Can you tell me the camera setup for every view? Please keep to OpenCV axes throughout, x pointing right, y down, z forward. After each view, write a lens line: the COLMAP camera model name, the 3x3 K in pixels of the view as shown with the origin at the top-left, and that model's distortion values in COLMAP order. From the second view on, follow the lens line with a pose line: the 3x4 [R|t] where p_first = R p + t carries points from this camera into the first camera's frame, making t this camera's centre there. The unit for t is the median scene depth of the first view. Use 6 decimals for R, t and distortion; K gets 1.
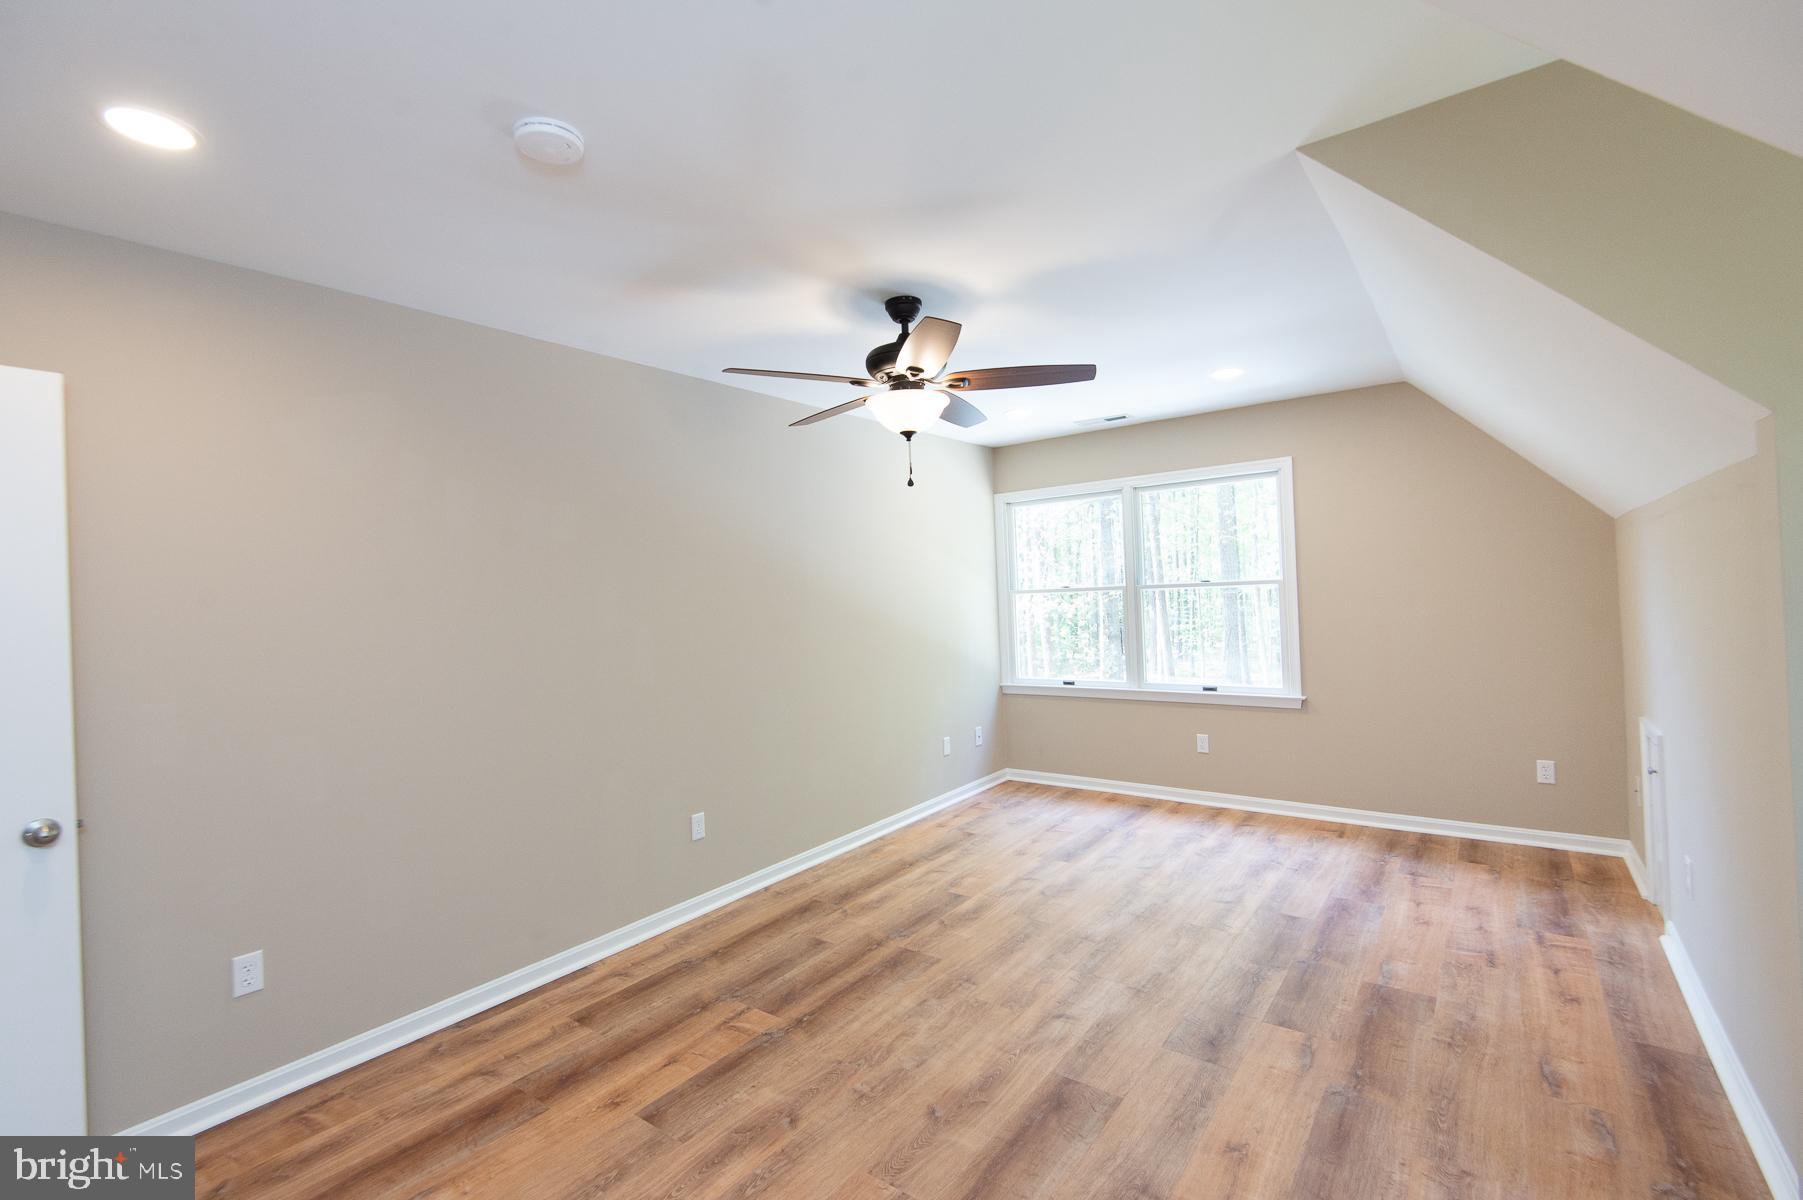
lens RADIAL K [[793.1, 0, 903.9], [0, 793.1, 593.8], [0, 0, 1]] dist [0.029952, -0.016278]
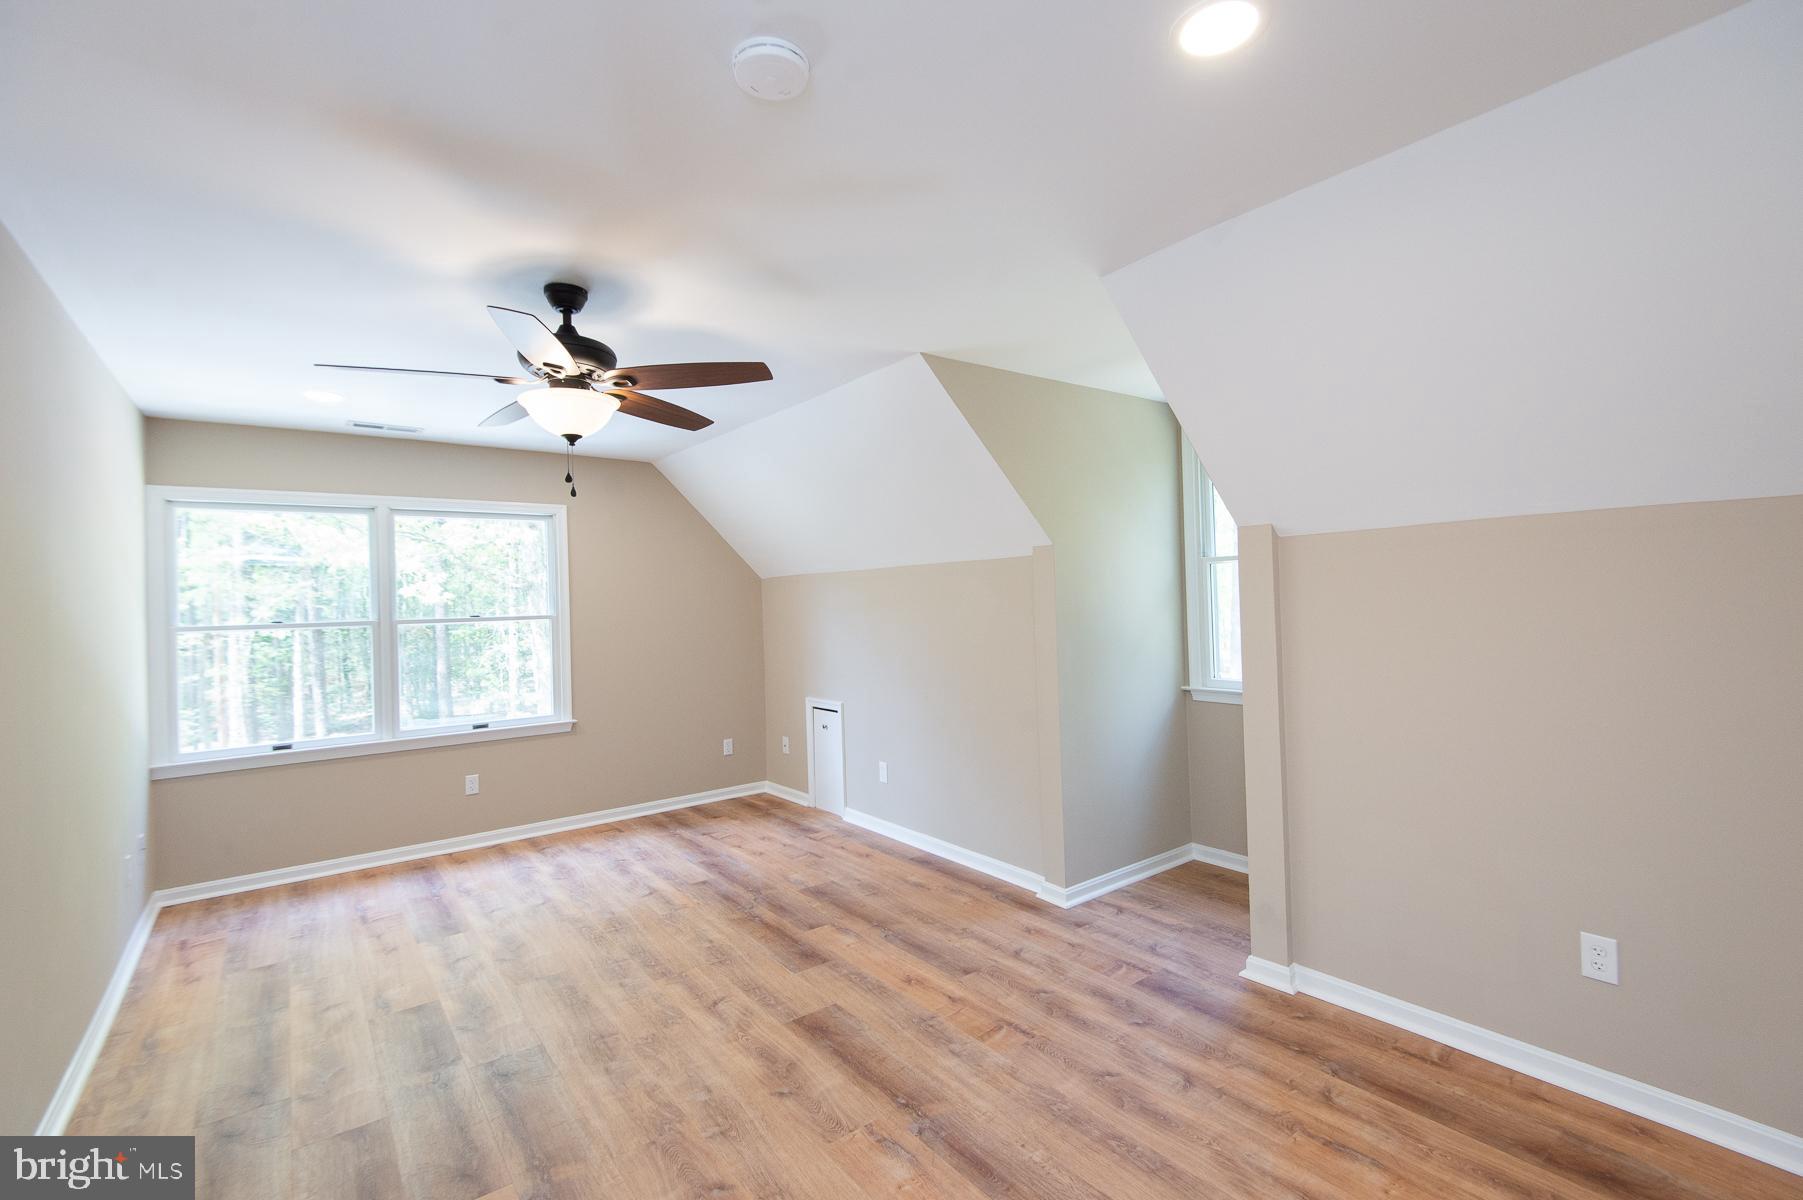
lens RADIAL K [[793.1, 0, 903.9], [0, 793.1, 593.8], [0, 0, 1]] dist [0.029952, -0.016278]
pose [[0.272021, 0.042371, 0.961358, -0.666804], [0.018388, 0.998619, -0.049216, 0.023433], [-0.962116, 0.031065, 0.270866, 0.361551]]
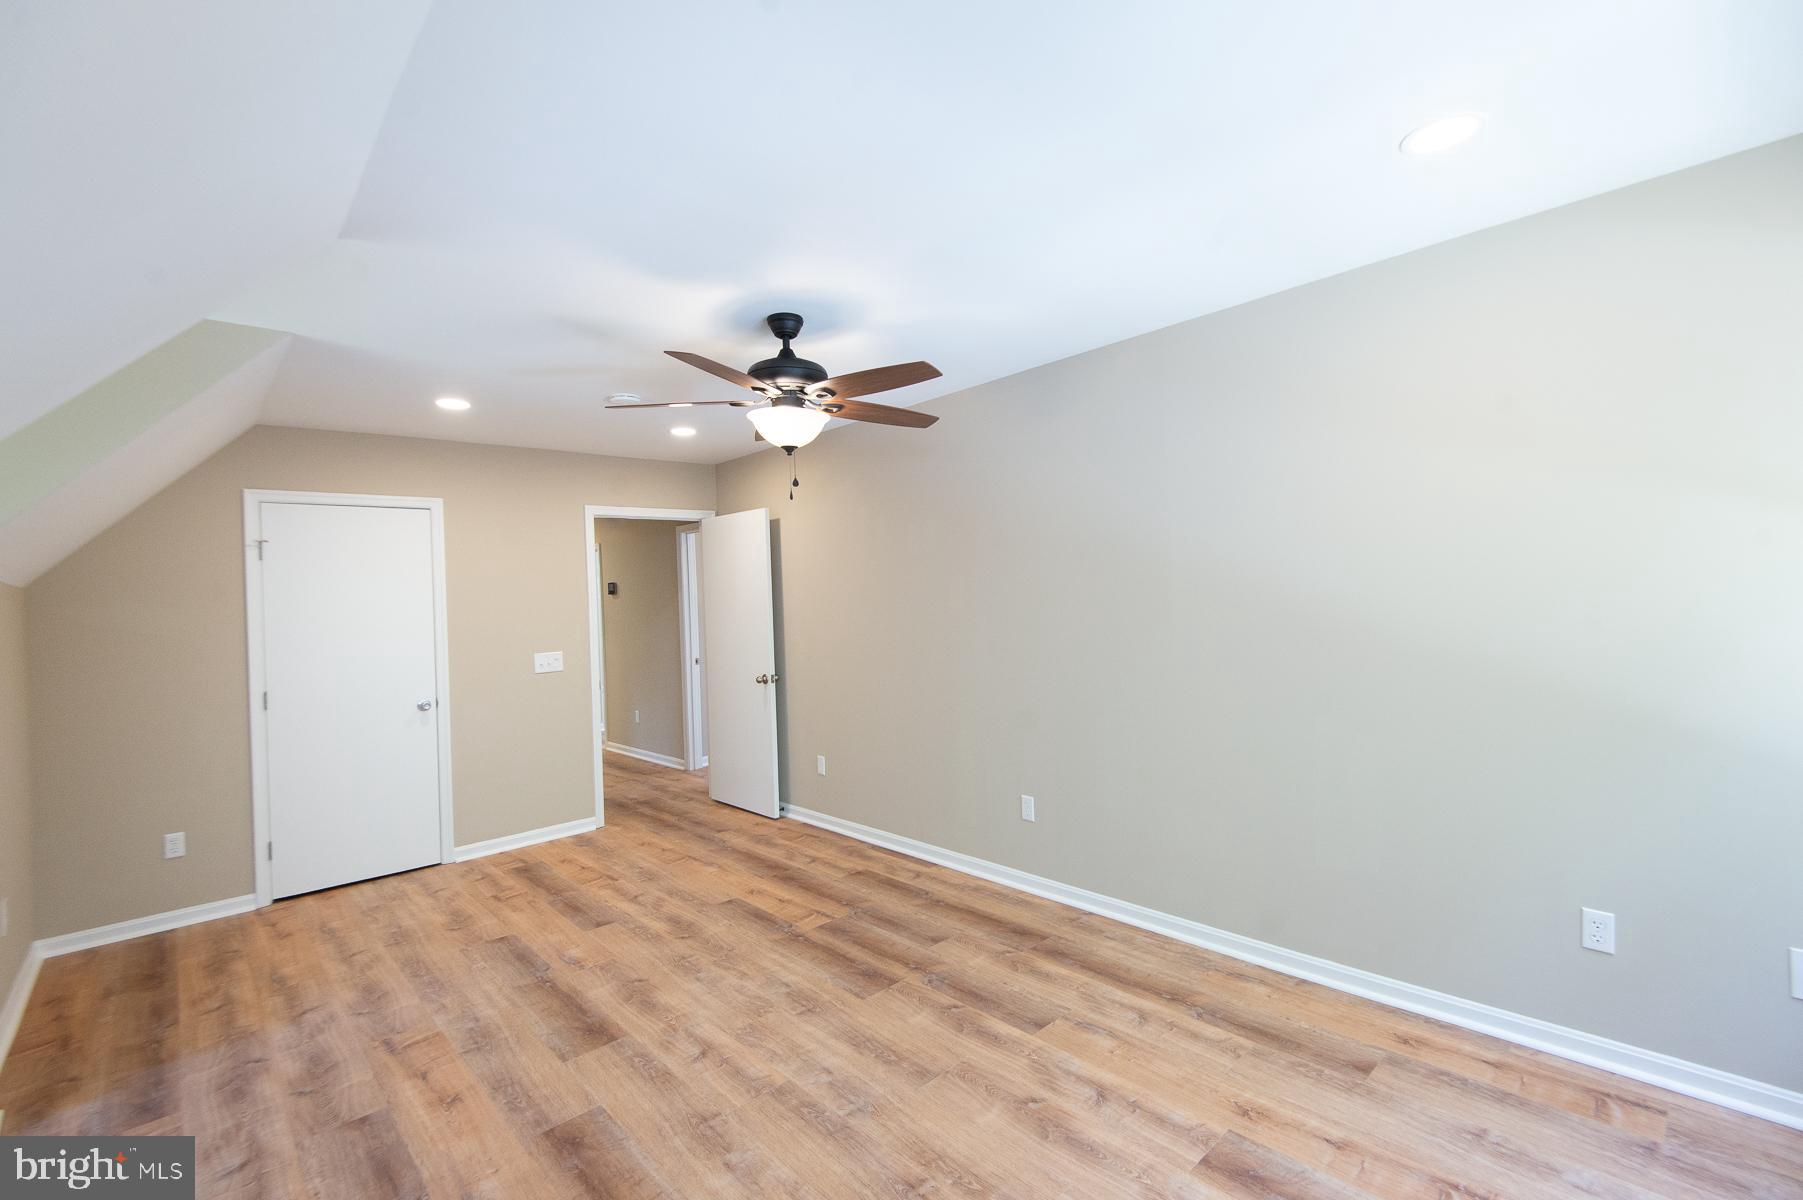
lens RADIAL K [[793.1, 0, 903.9], [0, 793.1, 593.8], [0, 0, 1]] dist [0.029952, -0.016278]
pose [[-0.181162, 0.045080, -0.982419, 0.883184], [0.050222, 0.998070, 0.036537, -0.037900], [0.982170, -0.042720, -0.183077, 1.183783]]
